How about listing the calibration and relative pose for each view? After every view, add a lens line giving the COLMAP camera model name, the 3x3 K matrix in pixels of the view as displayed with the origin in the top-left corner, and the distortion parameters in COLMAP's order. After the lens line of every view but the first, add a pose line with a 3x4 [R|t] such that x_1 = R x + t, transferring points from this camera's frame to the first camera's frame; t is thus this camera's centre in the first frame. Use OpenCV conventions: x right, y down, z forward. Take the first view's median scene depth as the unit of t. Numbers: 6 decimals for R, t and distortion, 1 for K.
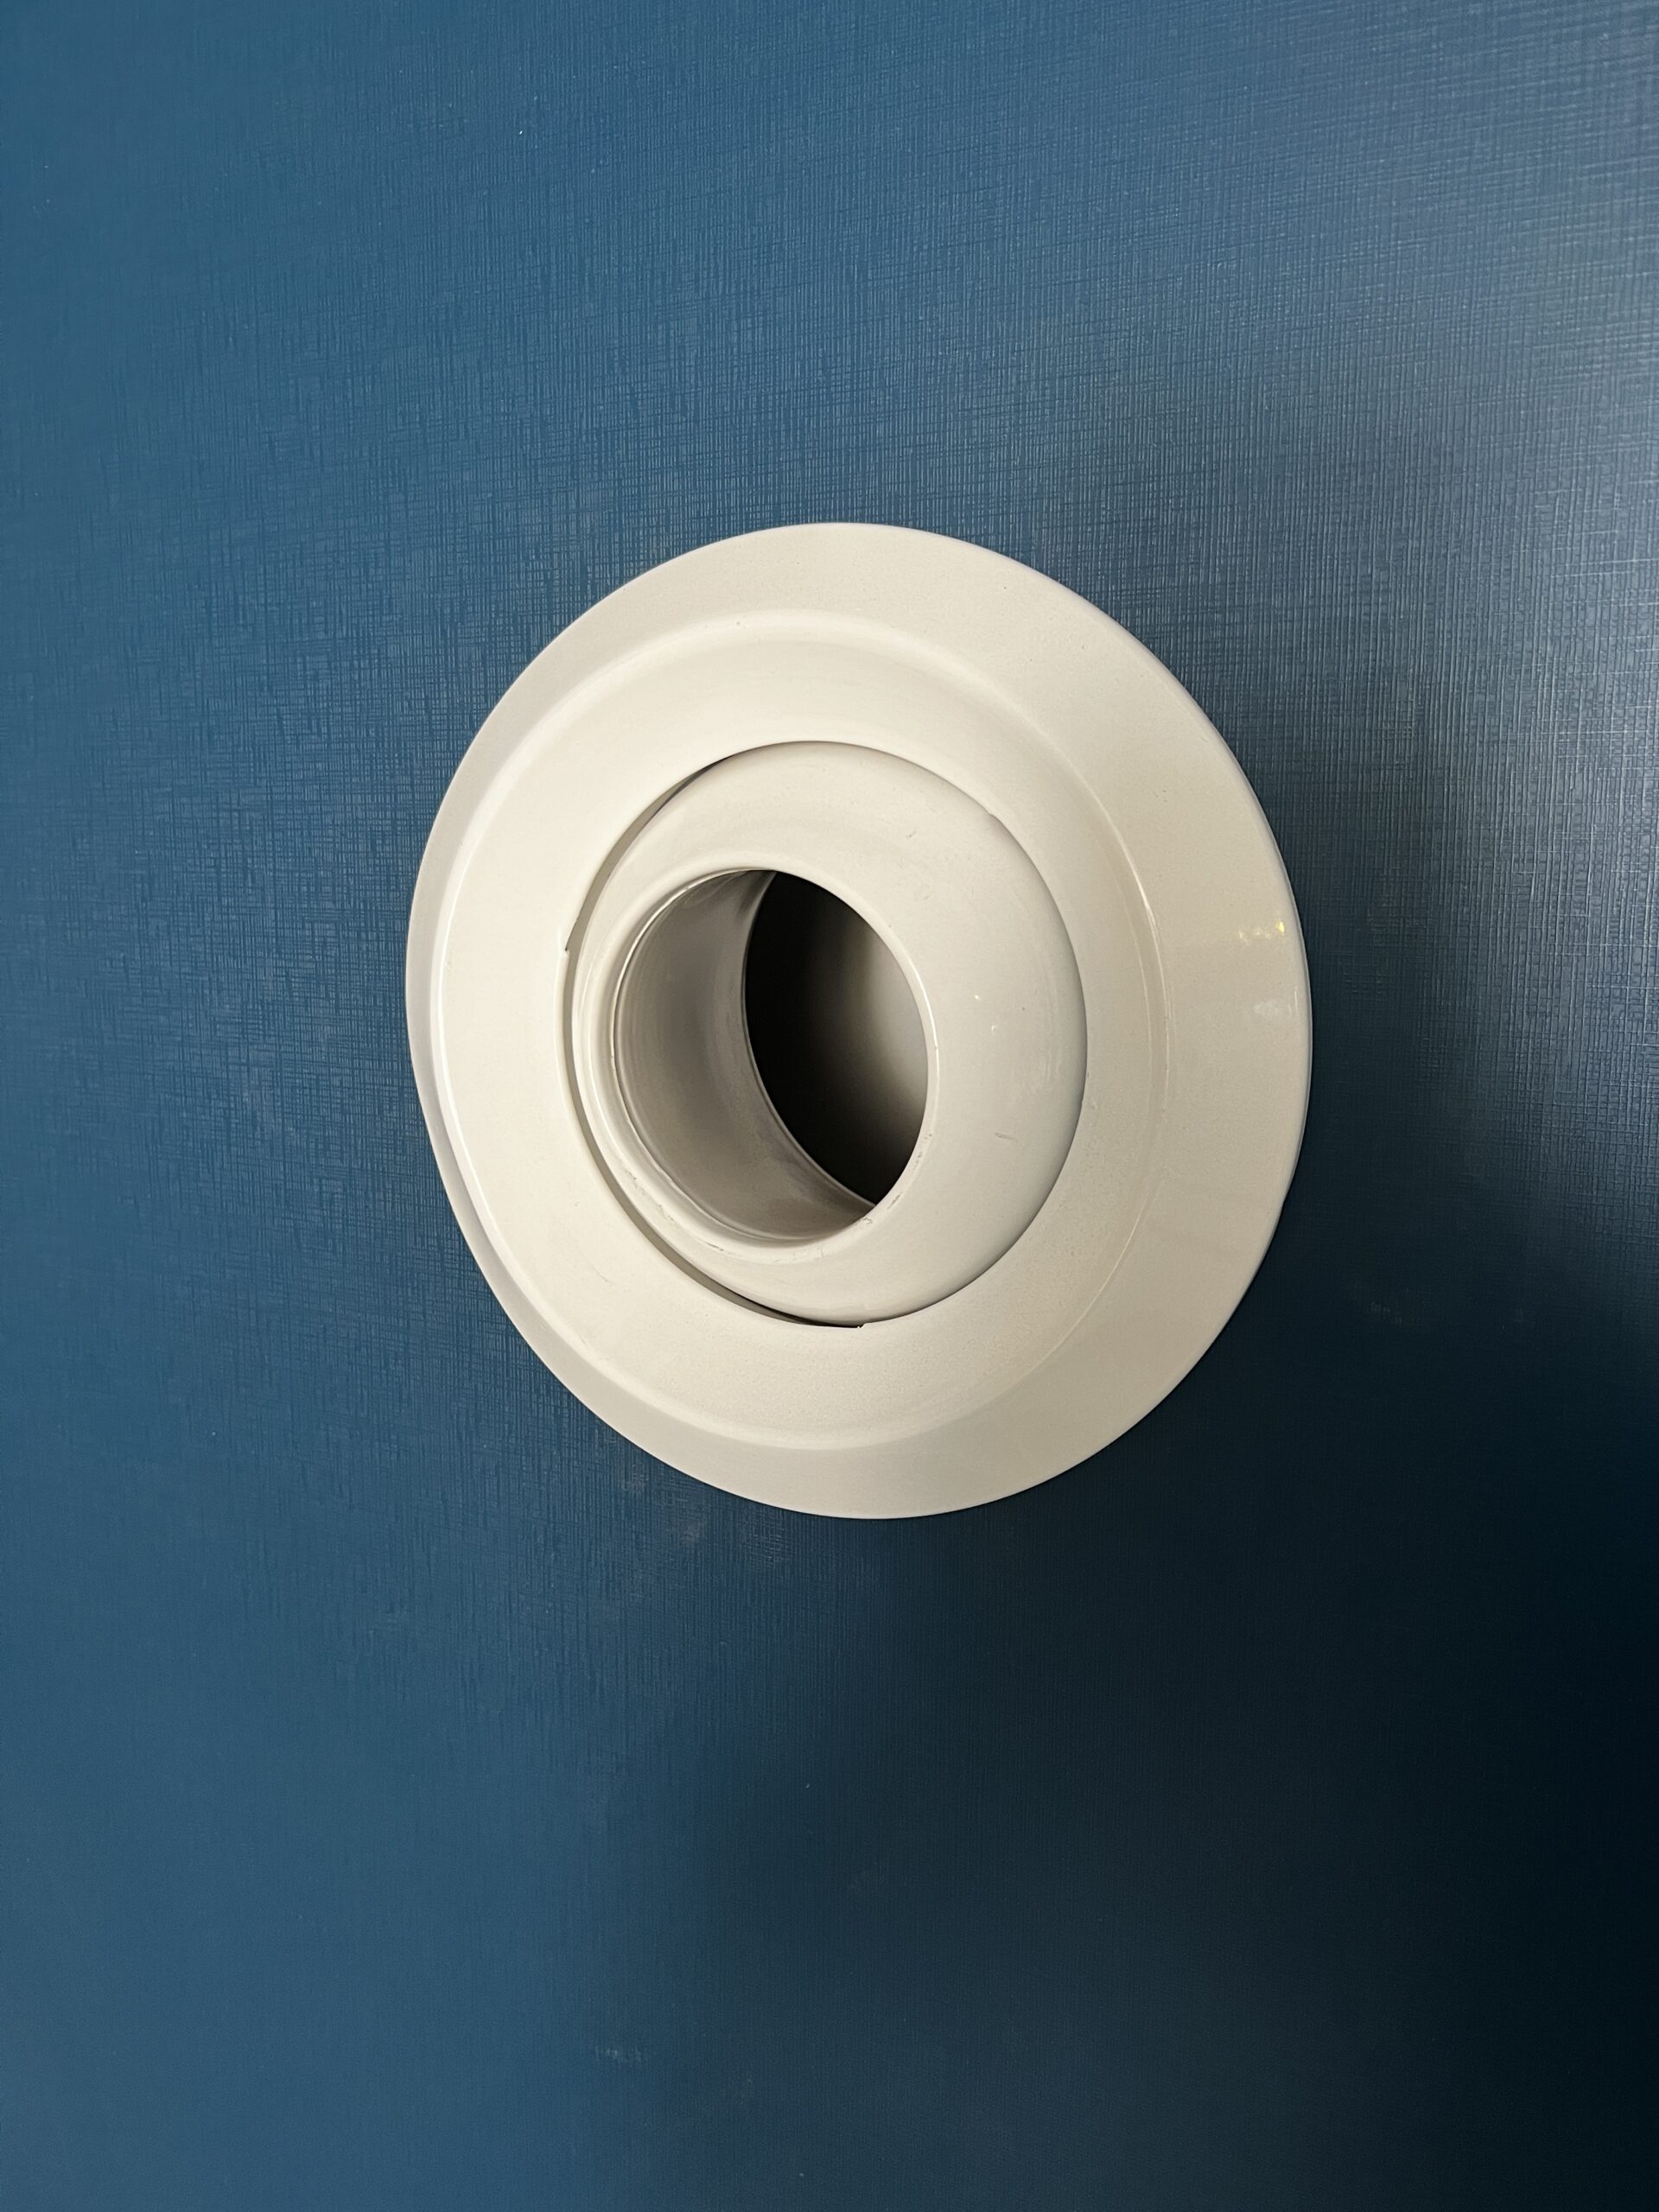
lens RADIAL K [[1692.9, 0, 833.8], [0, 1692.9, 1099.0], [0, 0, 1]] dist [0.010073, -0.021341]
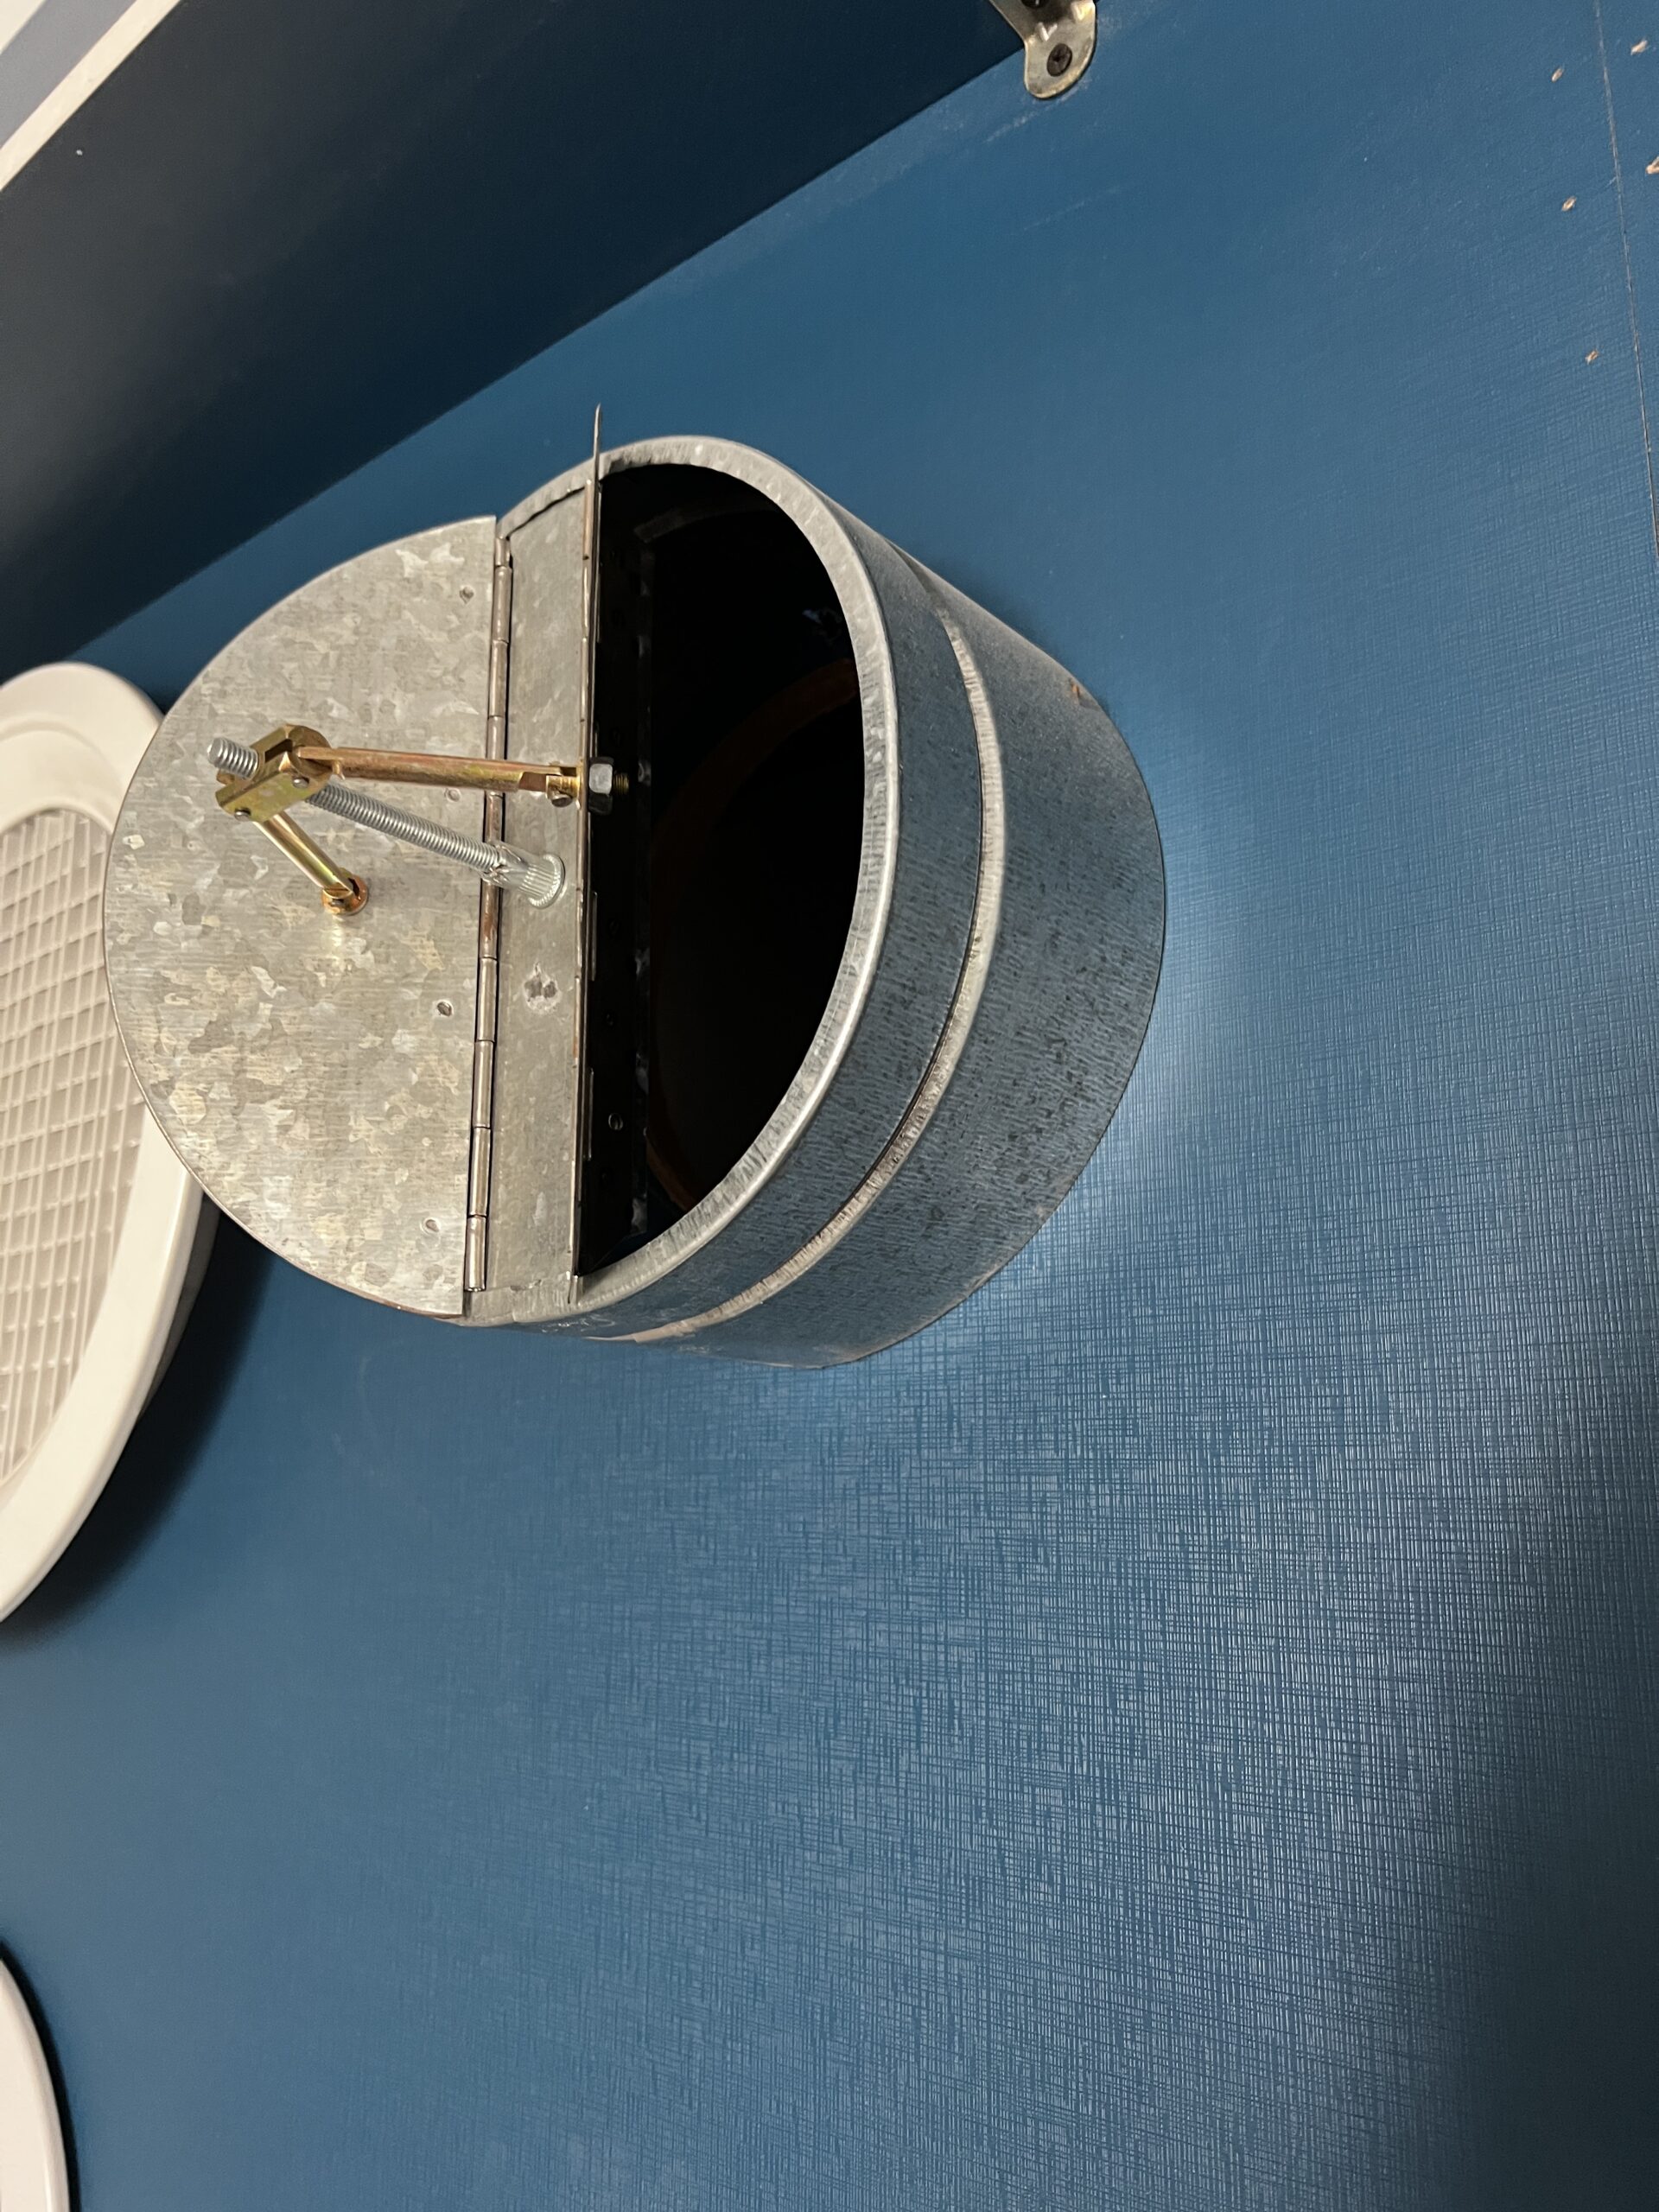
lens RADIAL K [[1615.6, 0, 812.9], [0, 1615.6, 1115.0], [0, 0, 1]] dist [0.000342, -0.010755]
pose [[0.974366, -0.042279, -0.220961, 0.004432], [-0.033542, 0.943903, -0.328516, -0.378299], [0.222455, 0.327506, 0.918288, -0.051329]]
